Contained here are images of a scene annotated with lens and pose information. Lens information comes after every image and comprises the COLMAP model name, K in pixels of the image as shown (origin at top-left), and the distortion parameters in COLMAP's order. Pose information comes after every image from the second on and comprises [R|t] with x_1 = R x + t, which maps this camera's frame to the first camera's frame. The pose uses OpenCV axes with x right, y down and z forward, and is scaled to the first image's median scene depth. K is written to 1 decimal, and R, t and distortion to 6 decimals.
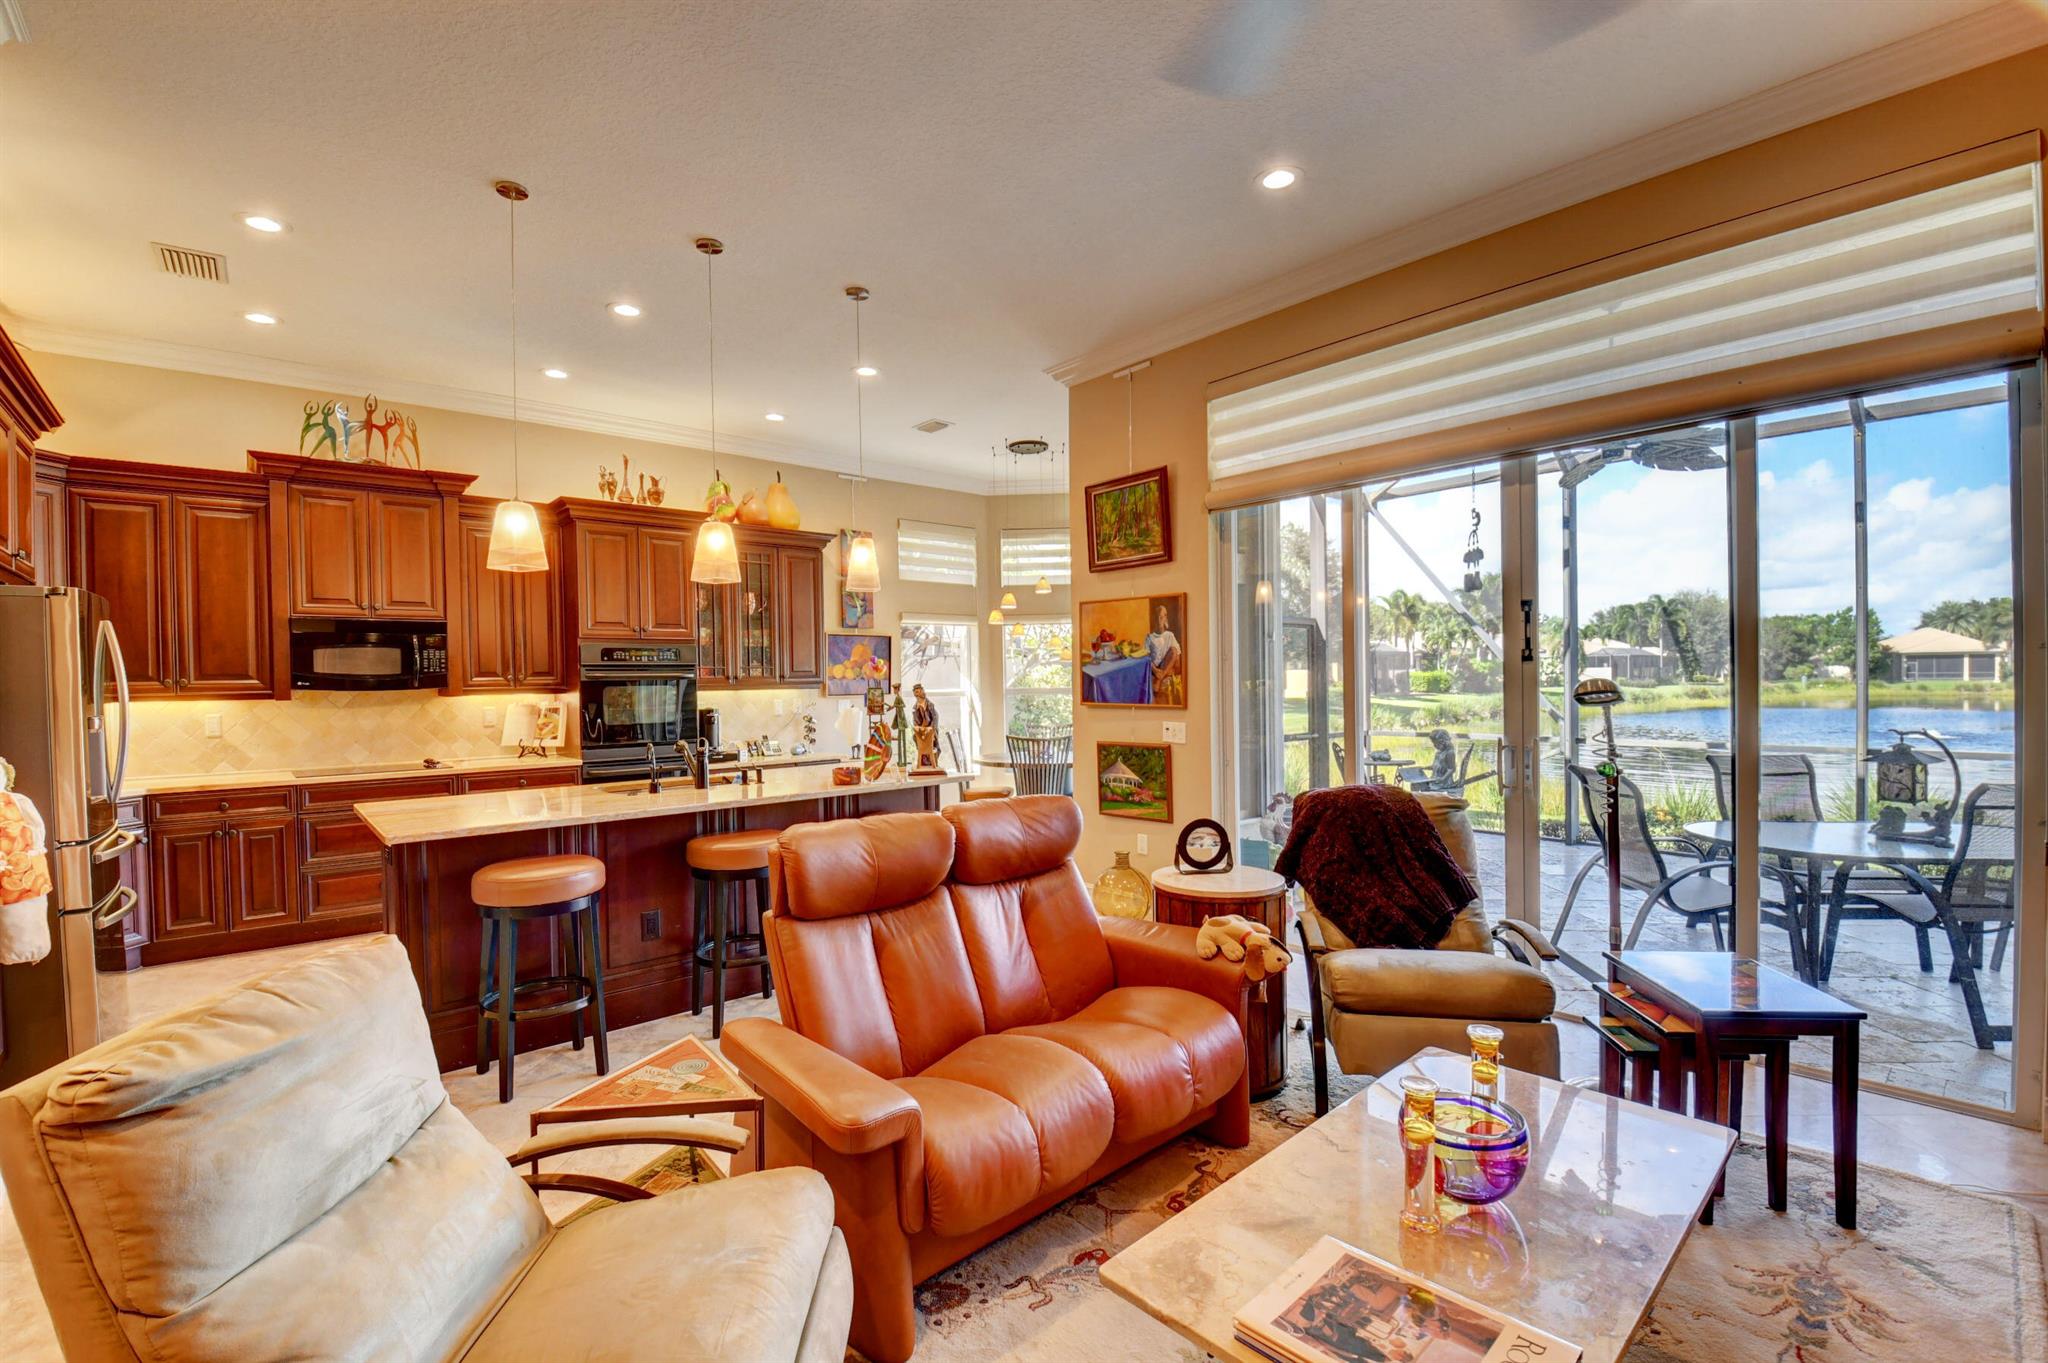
lens RADIAL K [[902.6, 0, 1019.9], [0, 902.6, 696.7], [0, 0, 1]] dist [0.010359, -0.019863]
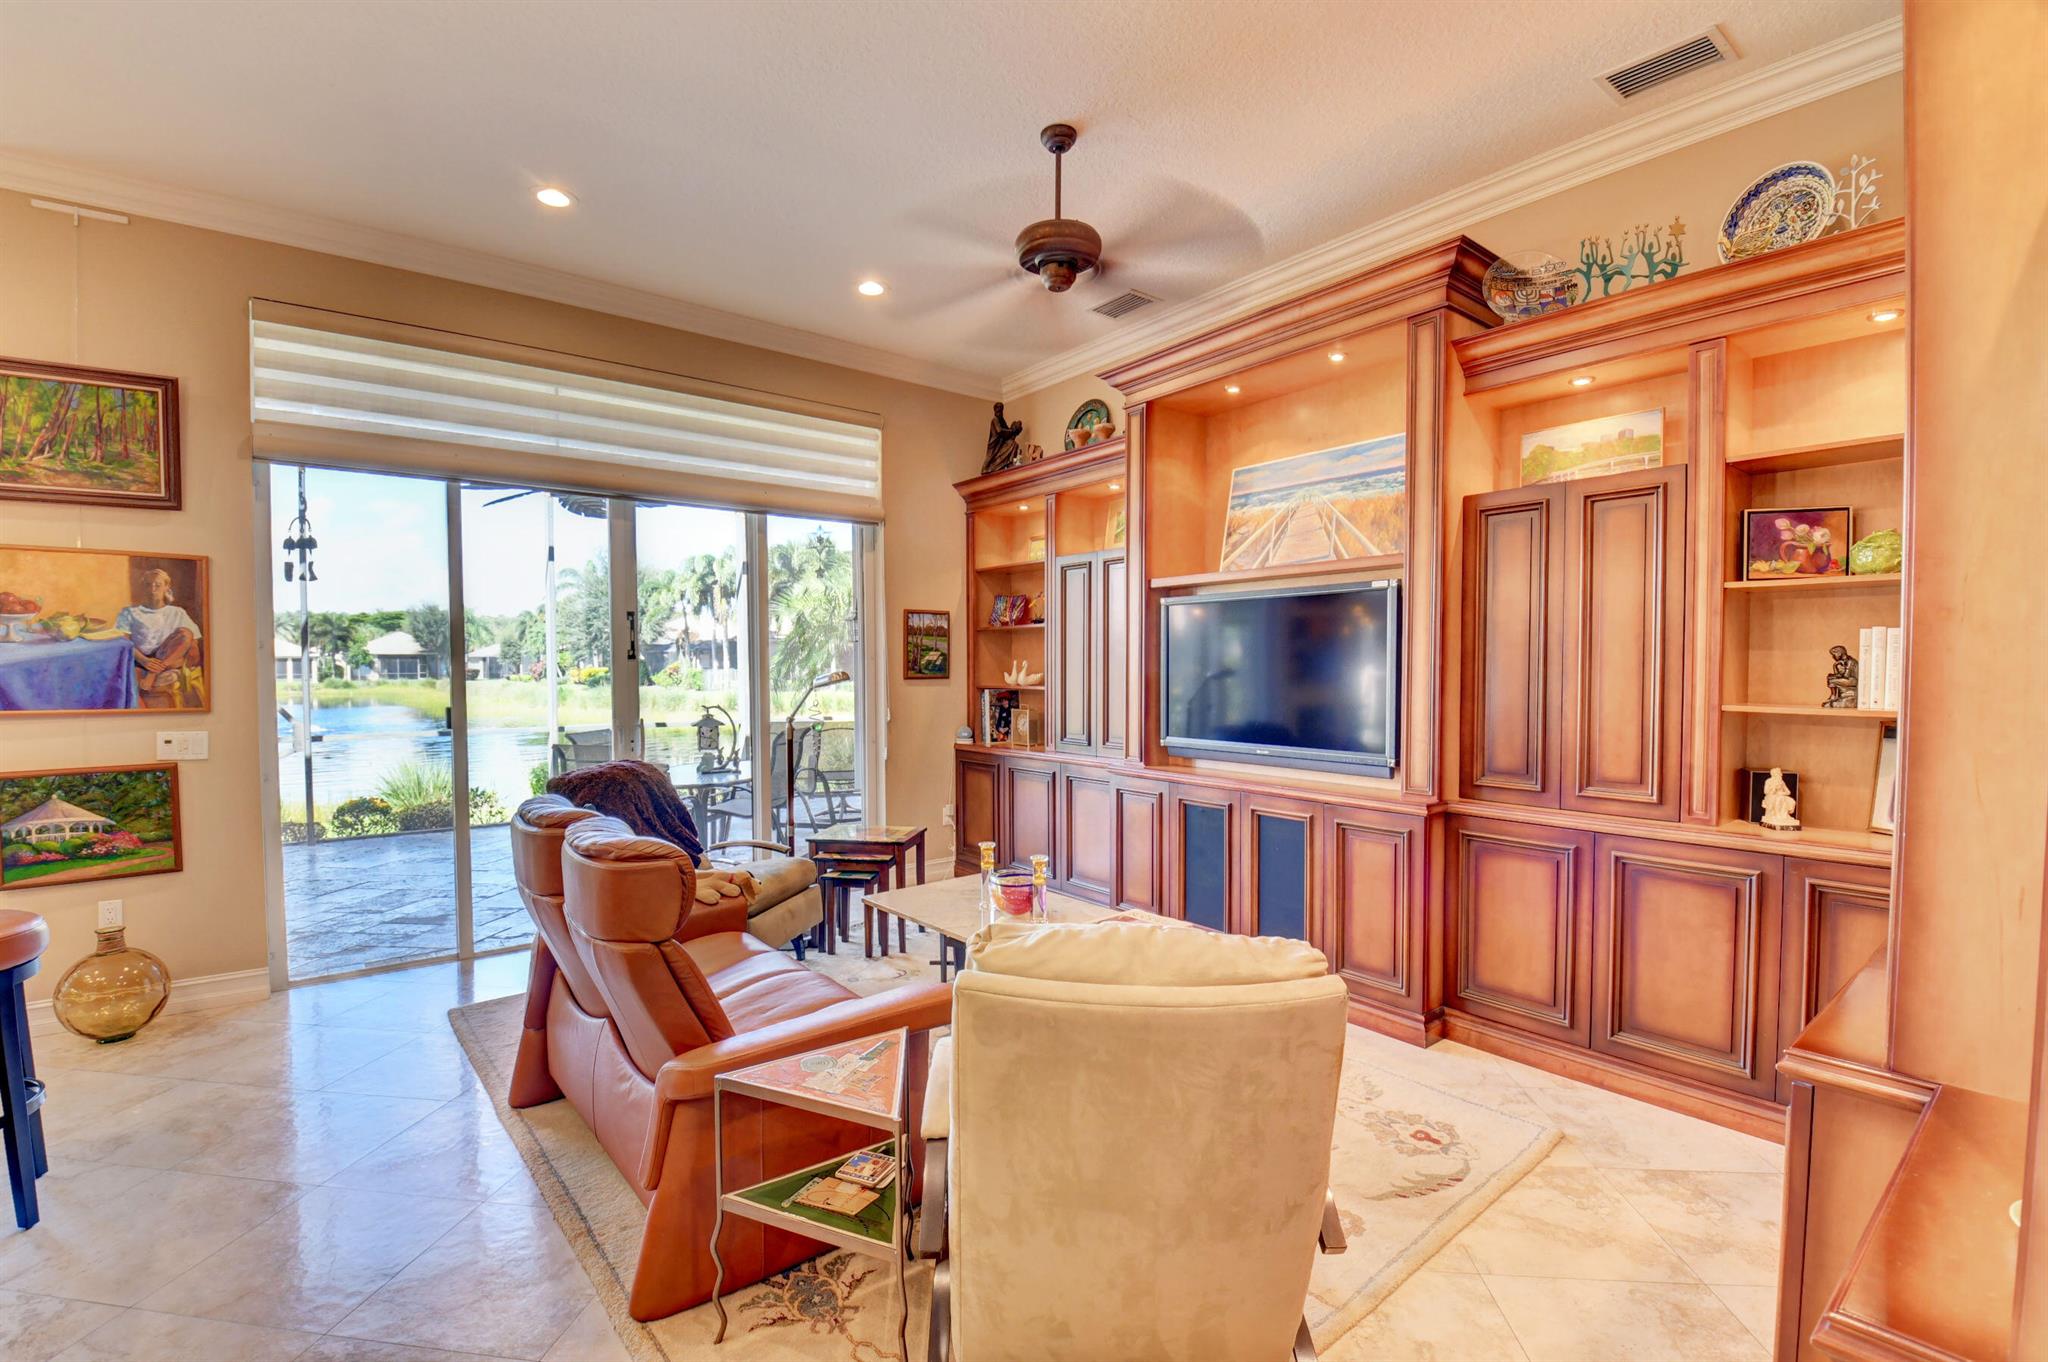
lens RADIAL K [[902.6, 0, 1019.9], [0, 902.6, 696.2], [0, 0, 1]] dist [0.010359, -0.019863]
pose [[0.049795, -0.018998, 0.998579, -0.482256], [0.021849, 0.999601, 0.017928, 0.001502], [-0.998520, 0.020925, 0.050190, 0.269020]]
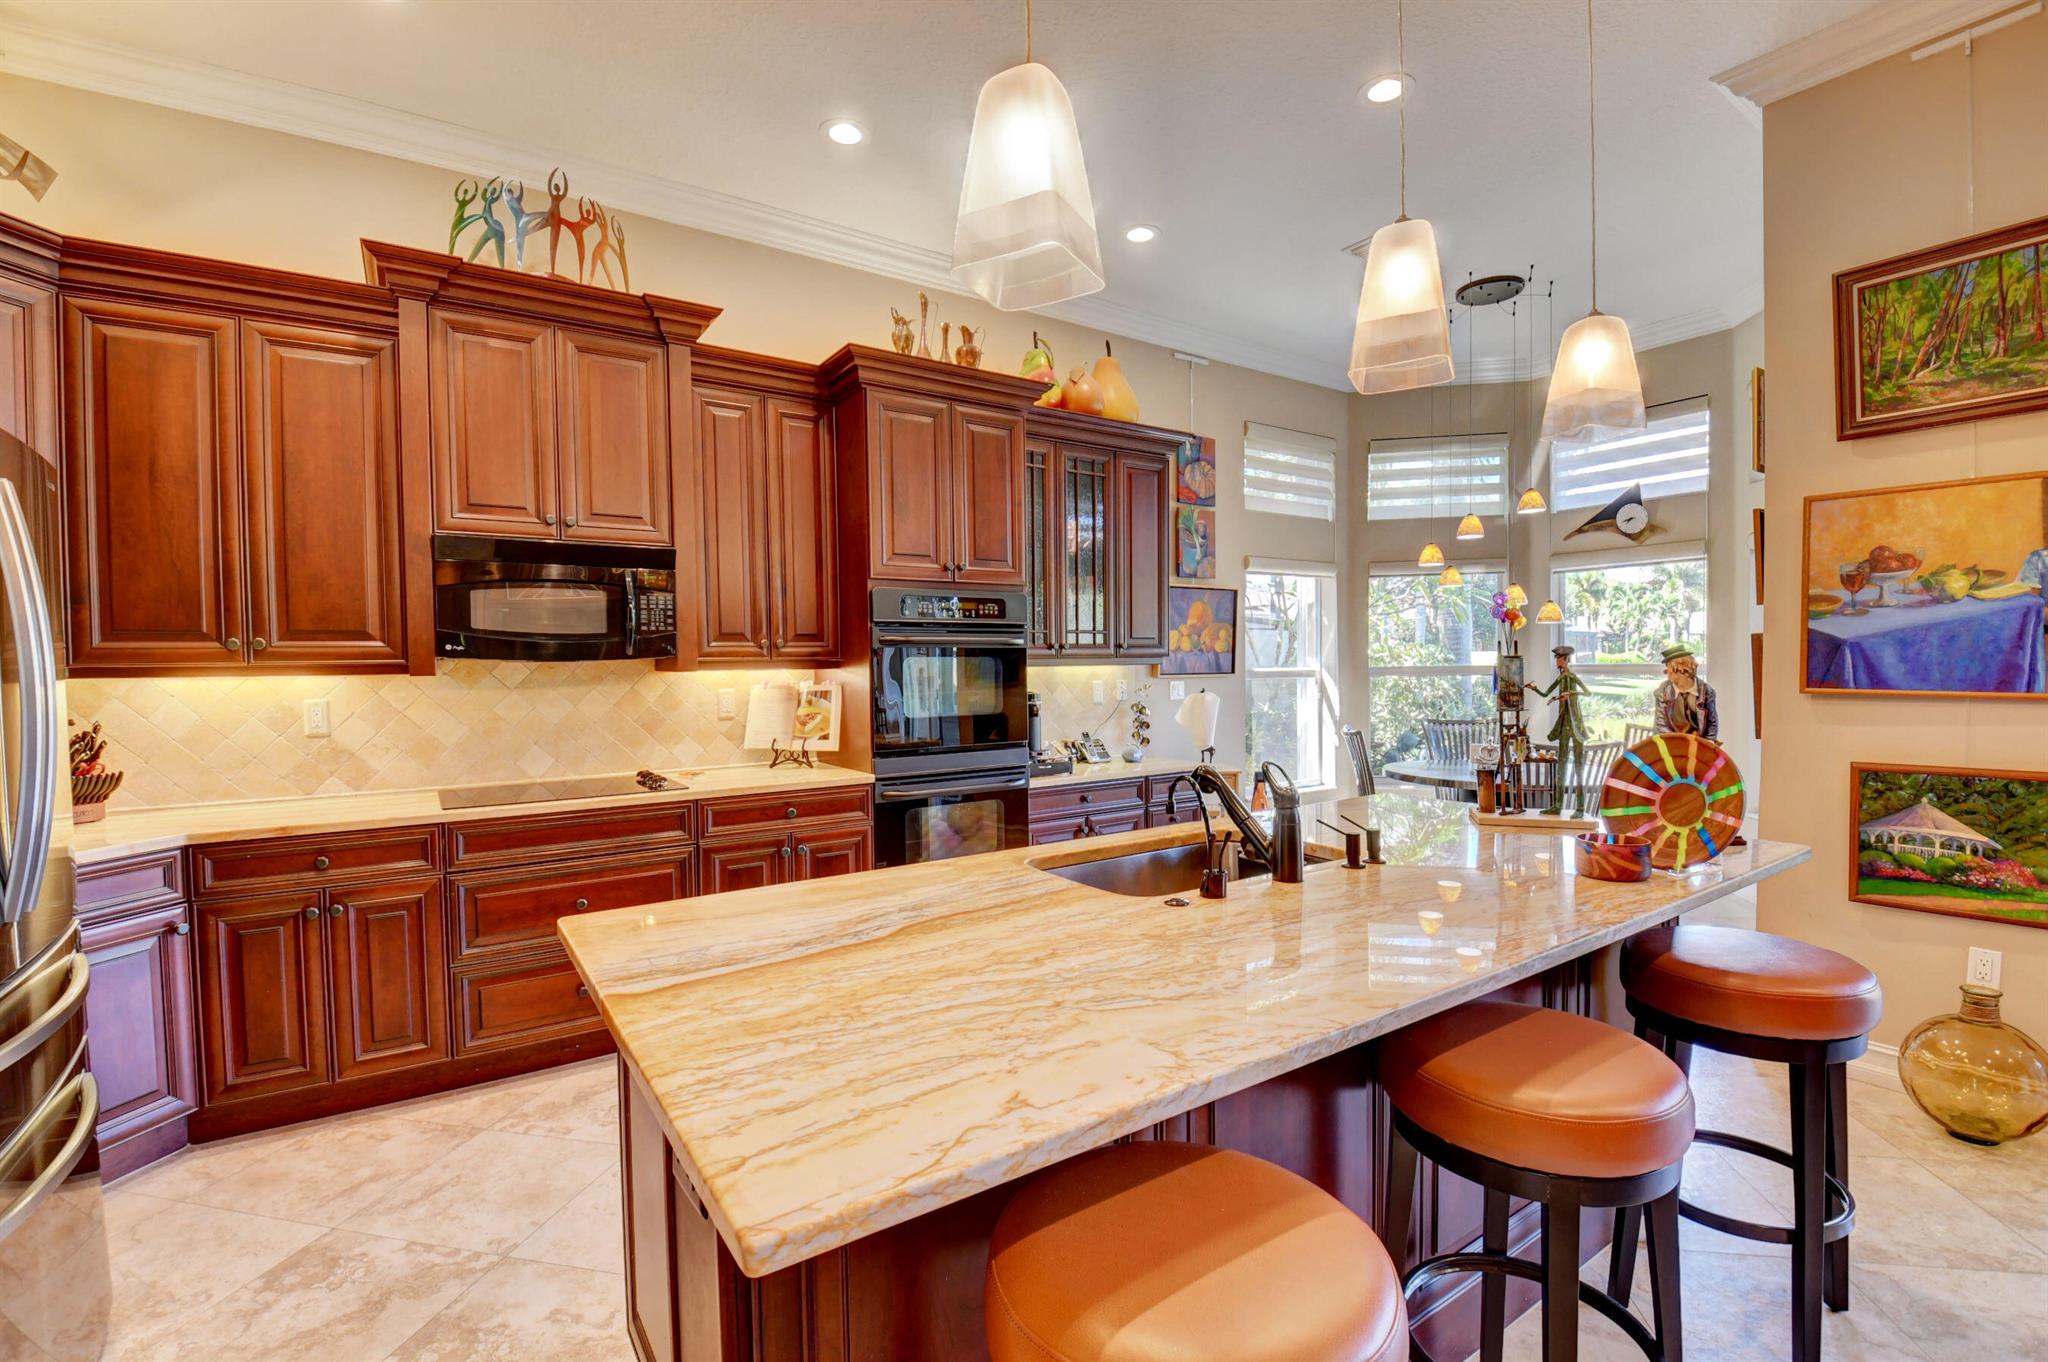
lens RADIAL K [[898.8, 0, 1022.0], [0, 898.8, 694.2], [0, 0, 1]] dist [0.009093, -0.018970]
pose [[0.992412, 0.007146, -0.122752, -0.330387], [-0.005064, 0.999838, 0.017258, 0.003573], [0.122856, -0.016506, 0.992287, 0.430117]]
